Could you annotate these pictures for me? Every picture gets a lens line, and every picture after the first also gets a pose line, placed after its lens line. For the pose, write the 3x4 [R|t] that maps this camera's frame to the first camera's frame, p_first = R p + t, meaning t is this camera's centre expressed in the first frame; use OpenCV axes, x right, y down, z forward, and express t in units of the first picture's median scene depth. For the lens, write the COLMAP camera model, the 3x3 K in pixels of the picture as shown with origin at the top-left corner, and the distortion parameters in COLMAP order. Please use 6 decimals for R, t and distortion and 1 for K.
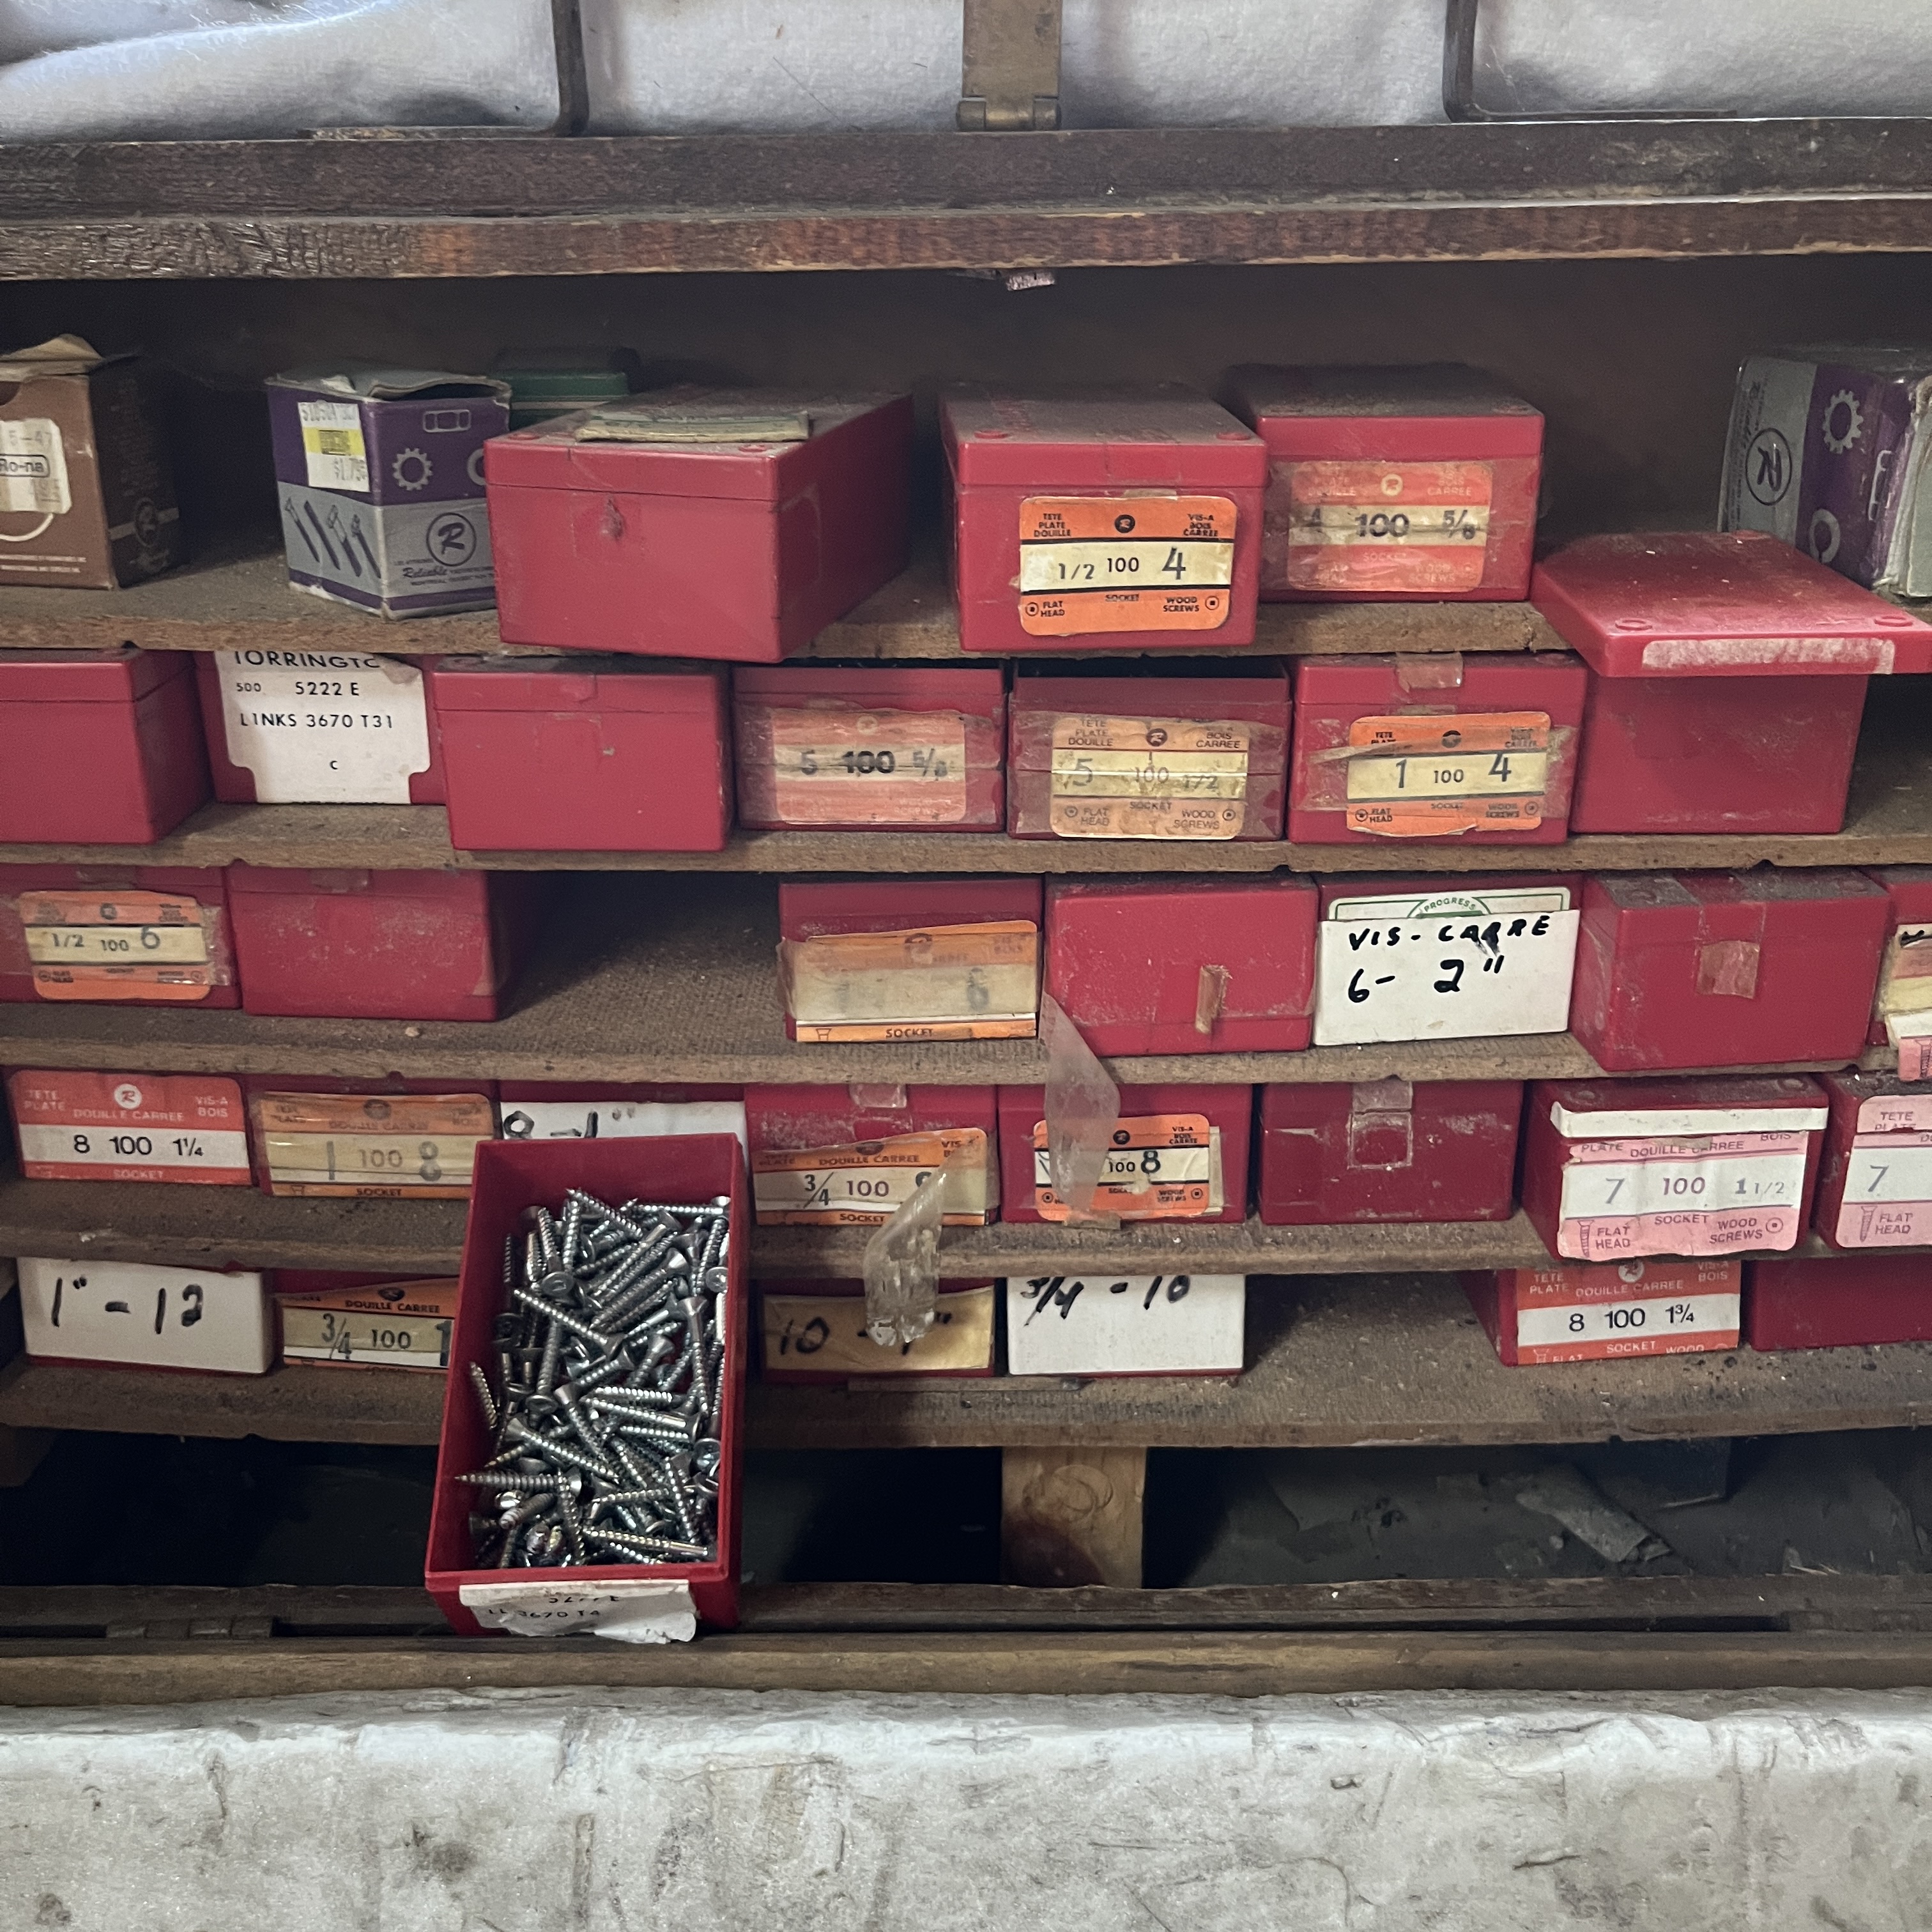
lens RADIAL K [[1740.9, 0, 969.4], [0, 1740.9, 964.0], [0, 0, 1]] dist [0.003340, -0.001897]
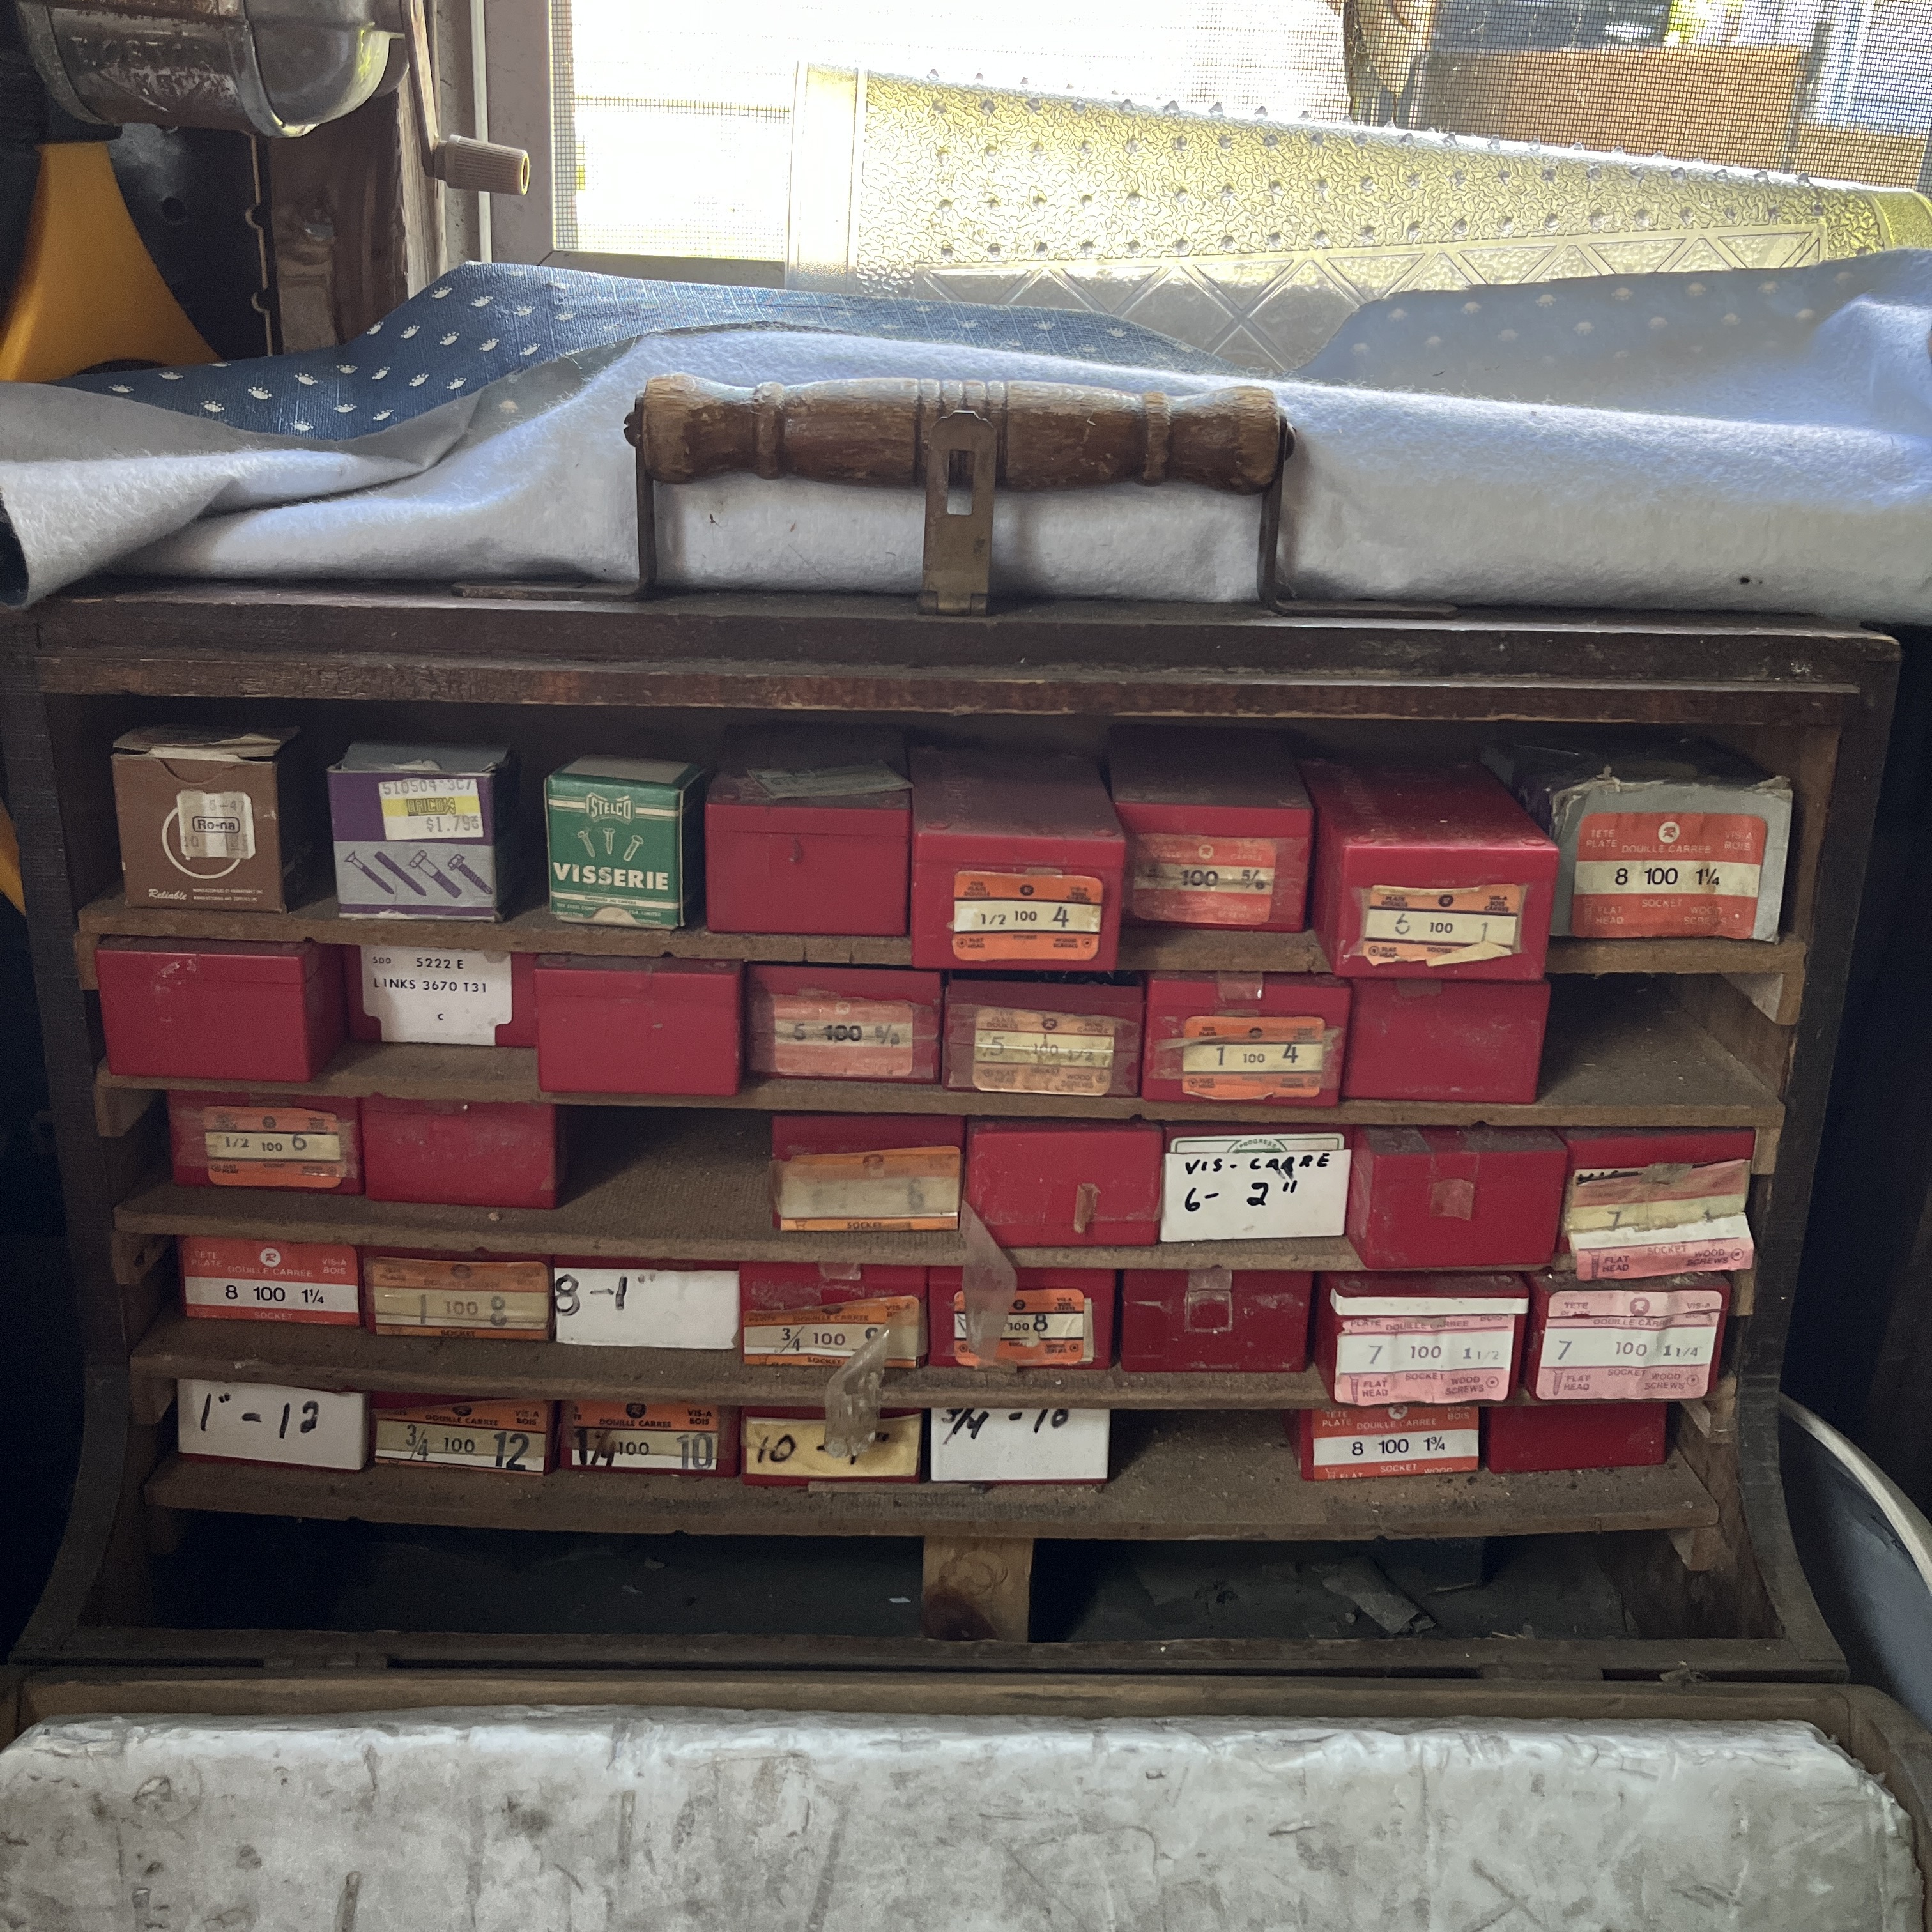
lens RADIAL K [[1769.2, 0, 955.7], [0, 1769.2, 970.2], [0, 0, 1]] dist [0.009307, 0.003605]
pose [[0.999158, 0.026495, 0.031328, -0.012230], [-0.025297, 0.998956, -0.038044, -0.113155], [-0.032303, 0.037220, 0.998785, -0.402069]]
